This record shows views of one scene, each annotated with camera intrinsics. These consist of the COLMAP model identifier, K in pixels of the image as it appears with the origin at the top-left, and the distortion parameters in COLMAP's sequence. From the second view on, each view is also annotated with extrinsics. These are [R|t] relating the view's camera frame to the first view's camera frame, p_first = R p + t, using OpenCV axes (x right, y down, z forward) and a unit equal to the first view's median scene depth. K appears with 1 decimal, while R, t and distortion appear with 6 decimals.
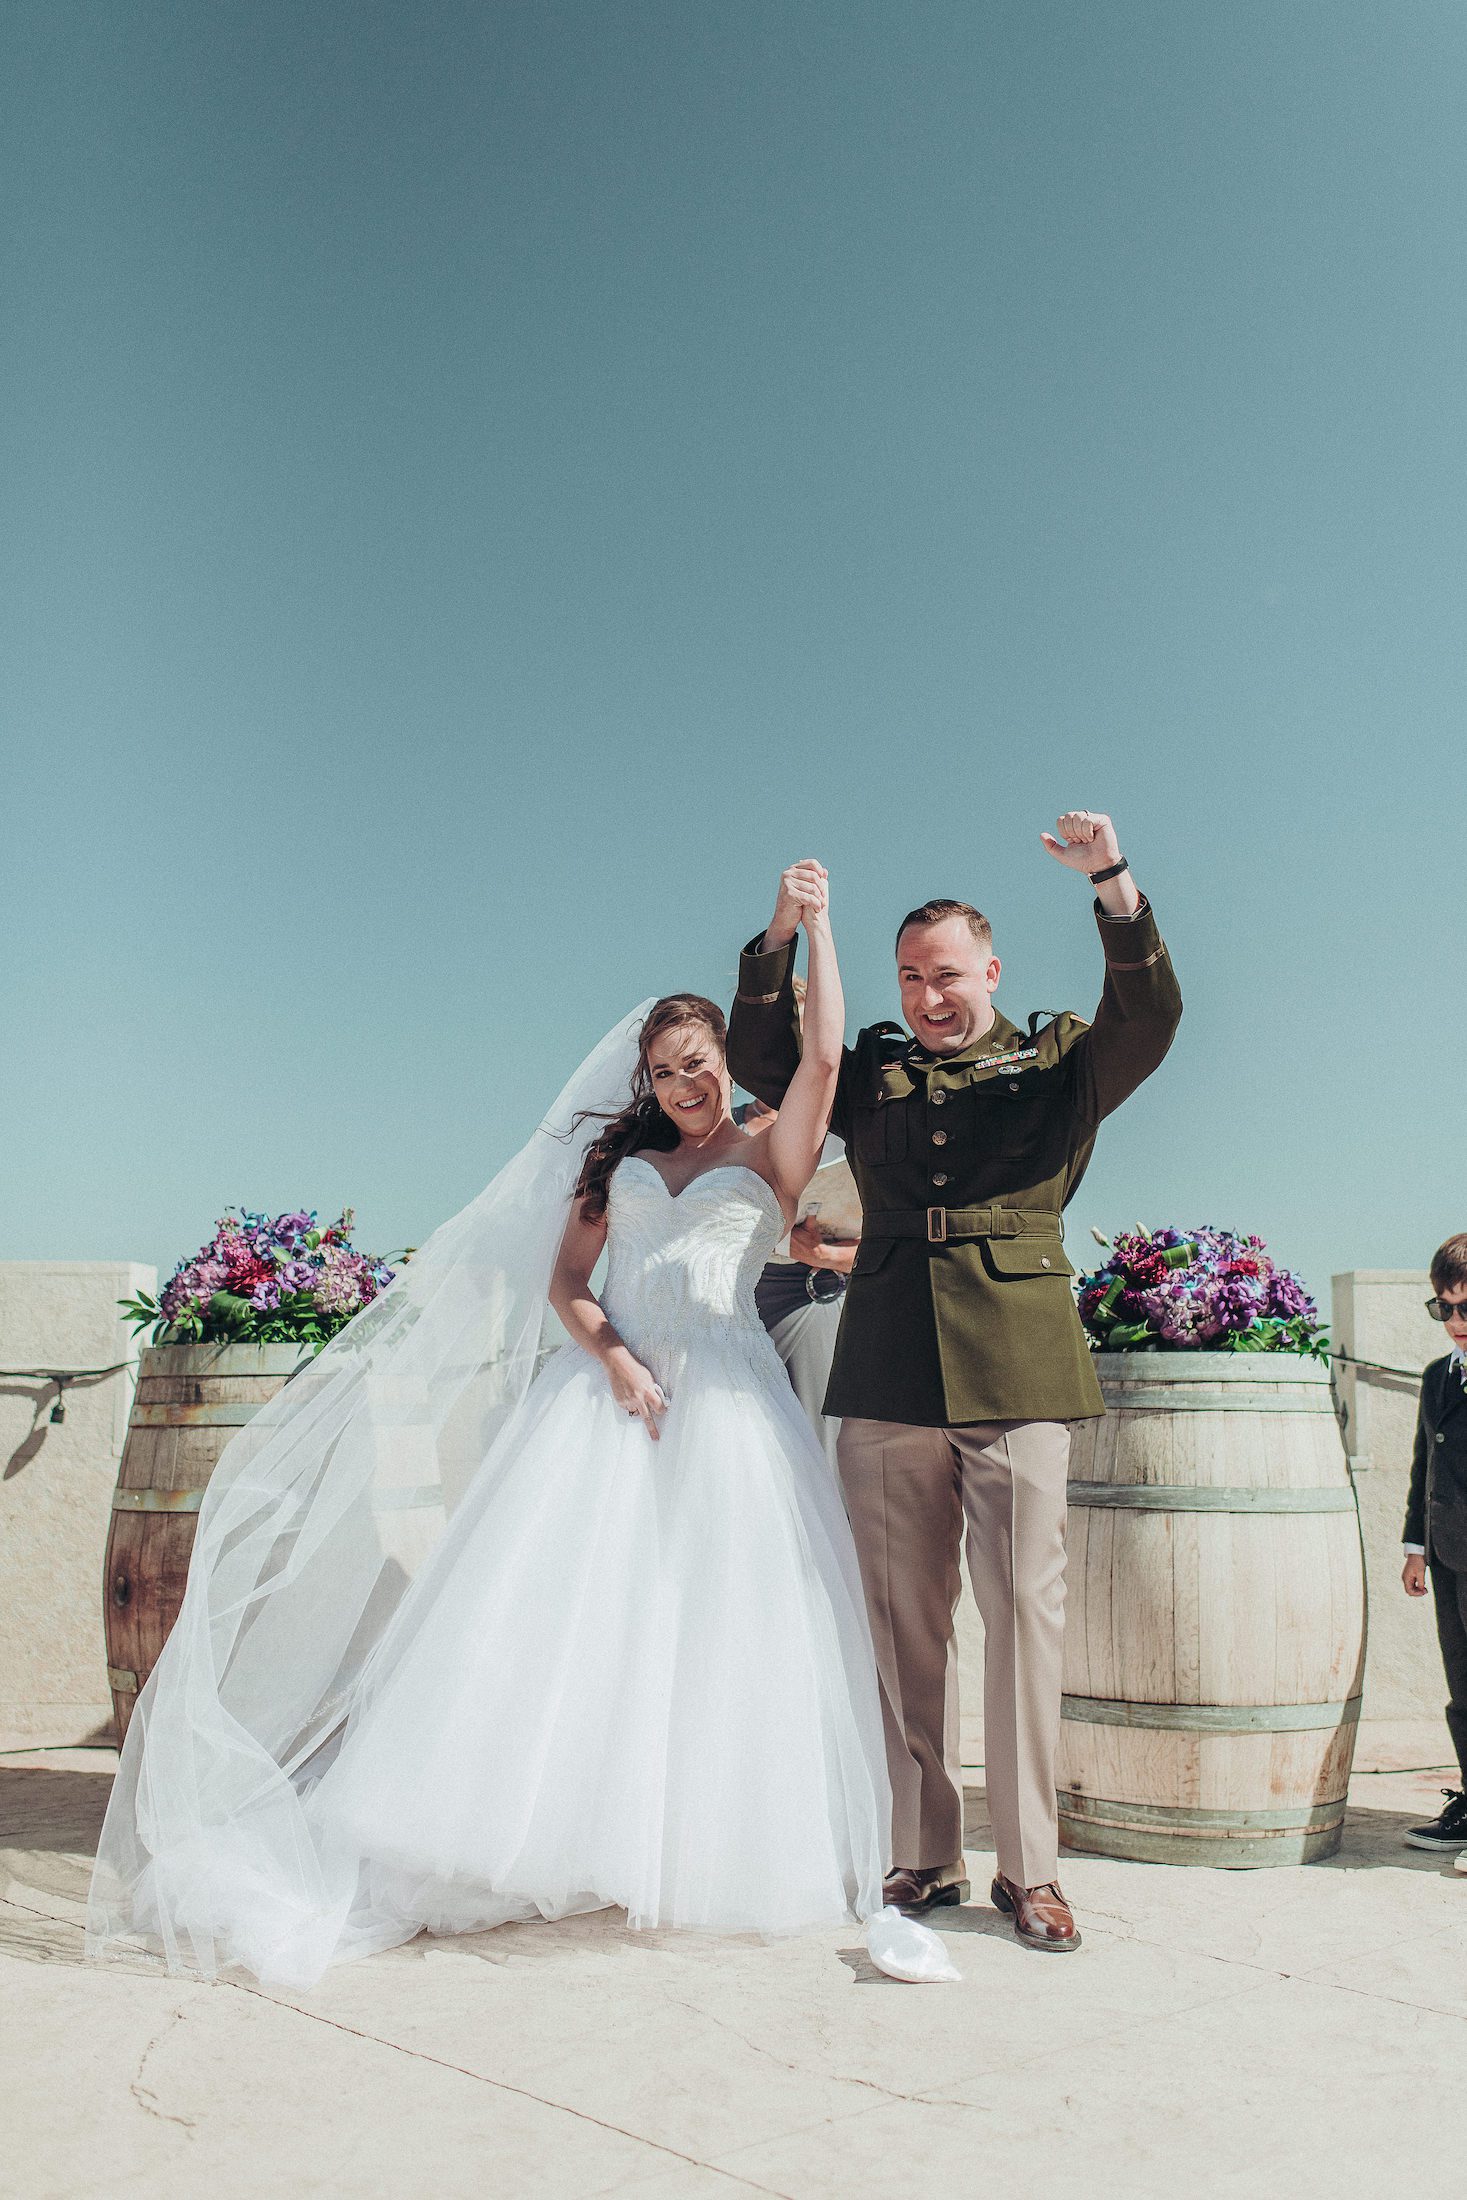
lens RADIAL K [[2206.9, 0, 733.5], [0, 2206.9, 1100.0], [0, 0, 1]] dist [-0.014239, 0.034179]
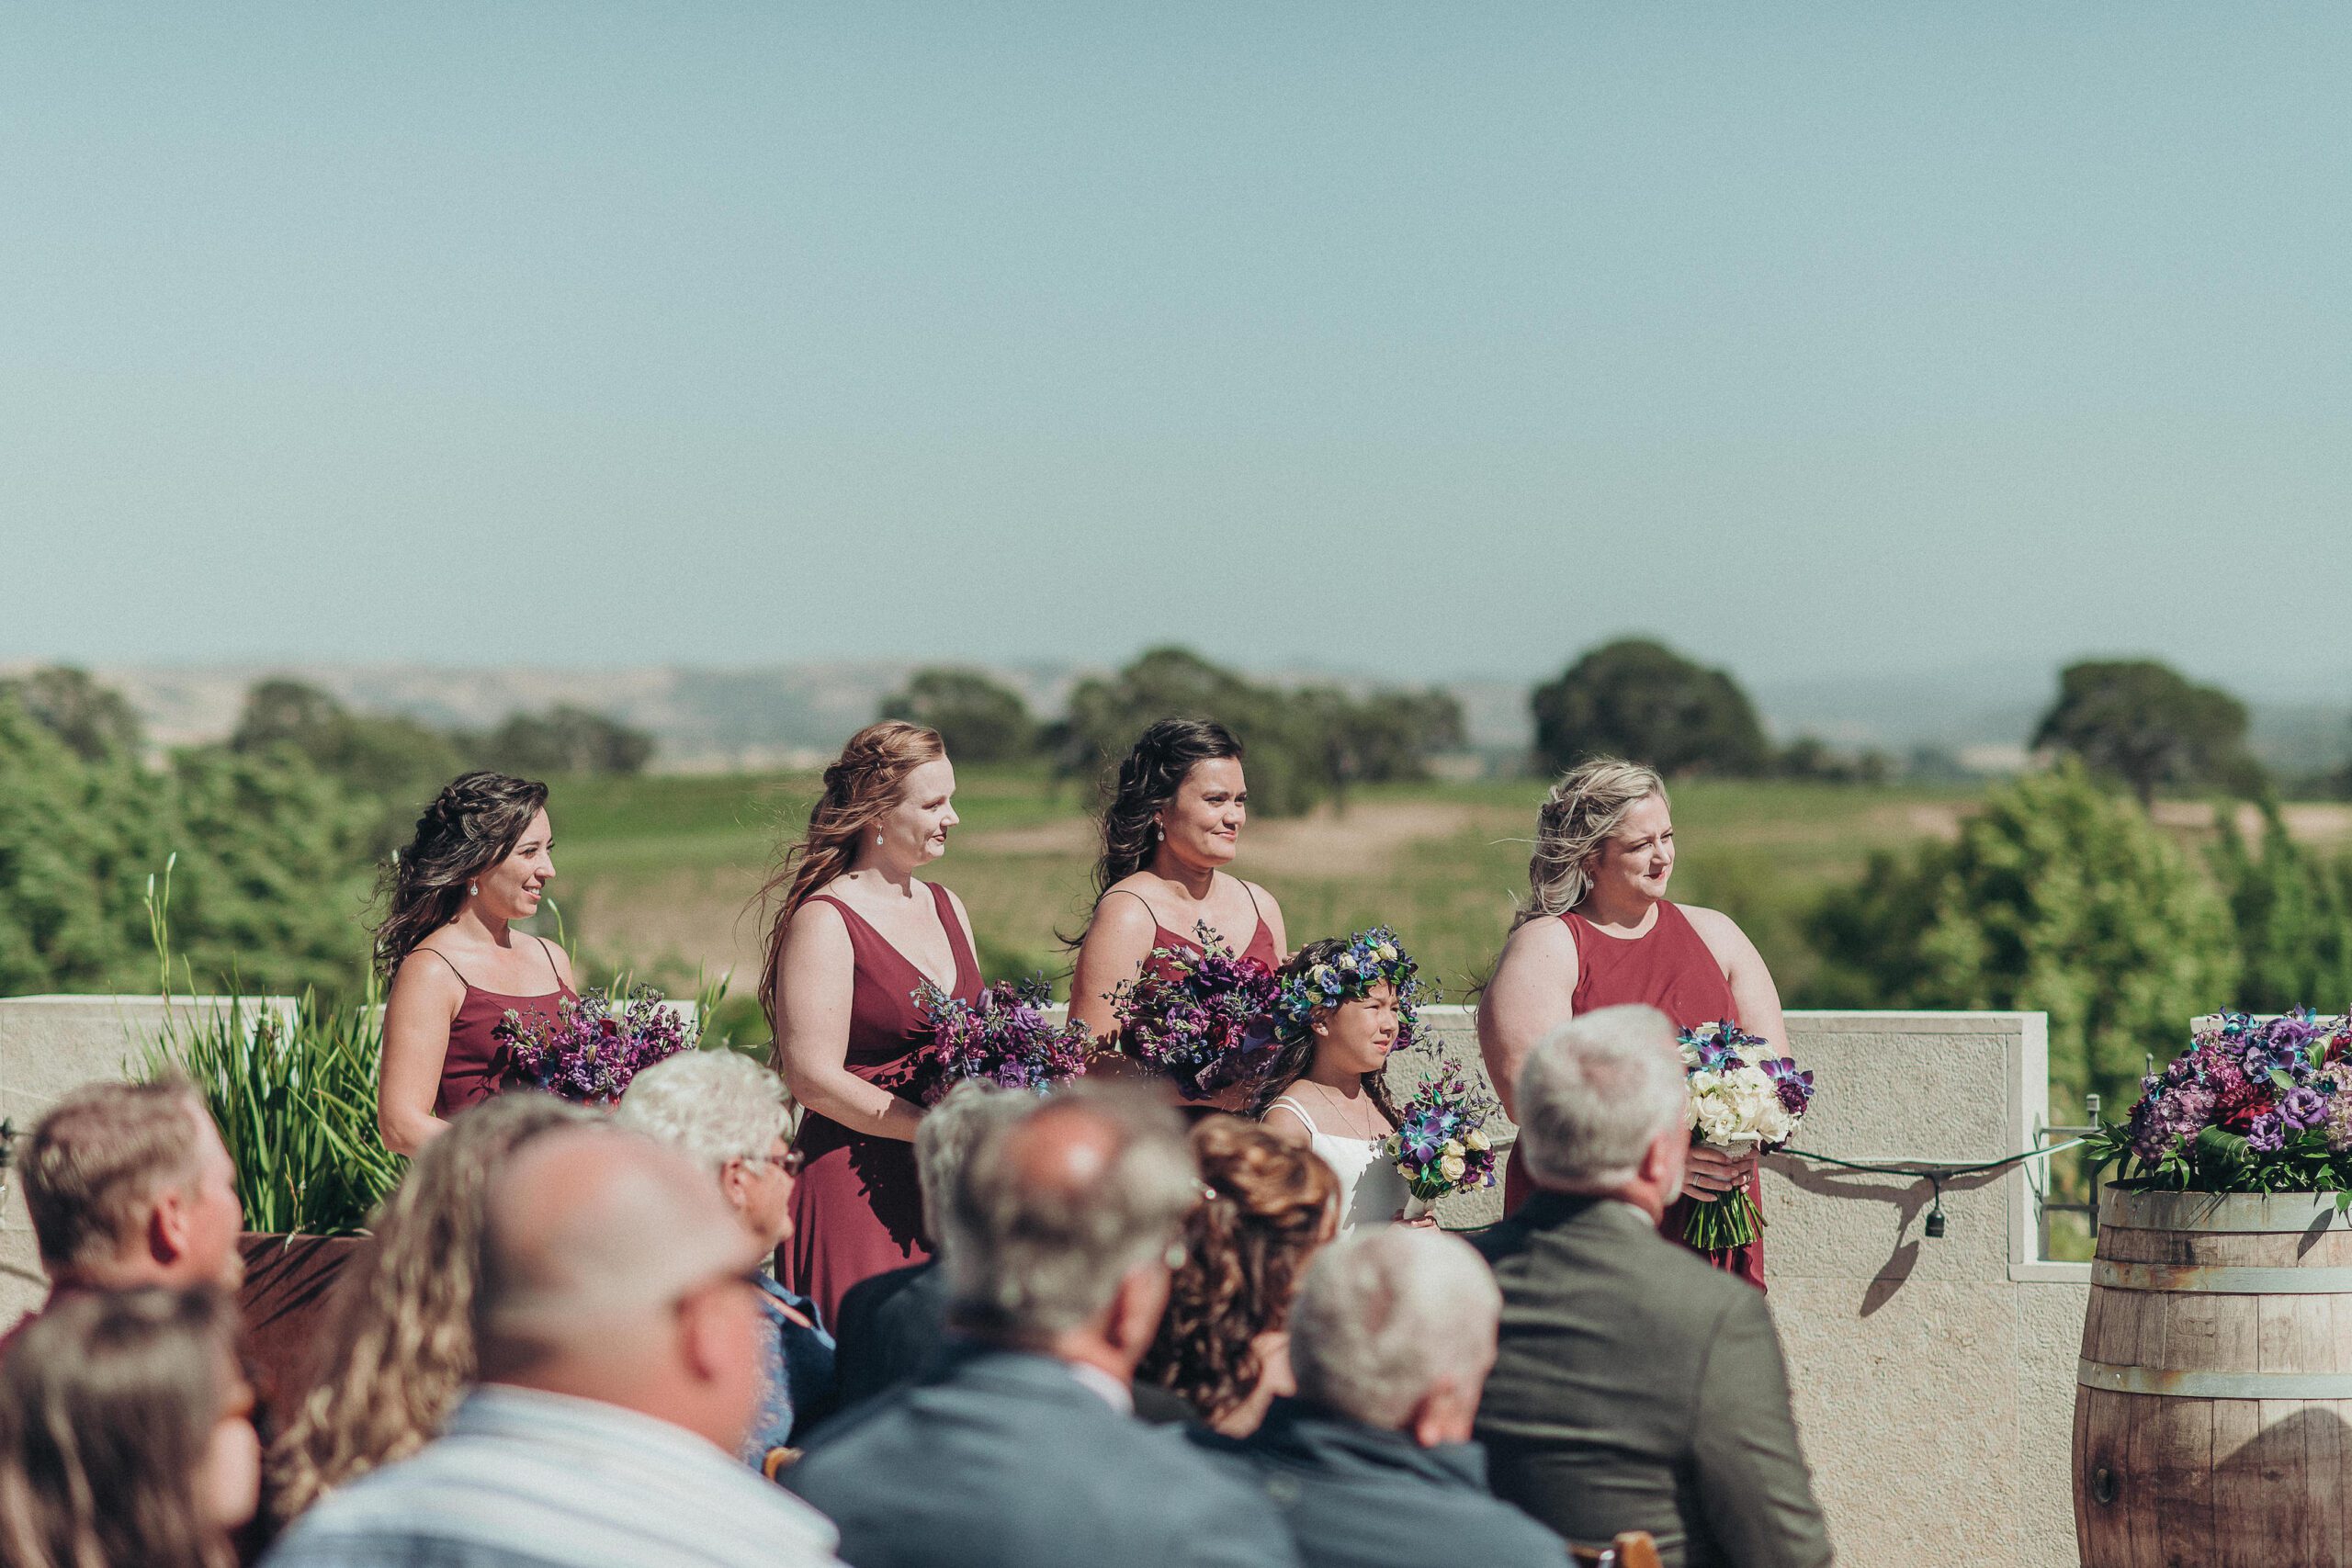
lens RADIAL K [[5626.6, 0, 1176.0], [0, 5626.6, 784.0], [0, 0, 1]] dist [-0.143229, 1.216975]
pose [[0.948777, -0.014202, -0.315628, 0.059308], [0.054937, 0.991187, 0.120542, -0.305898], [0.311135, -0.131707, 0.941195, -1.037068]]
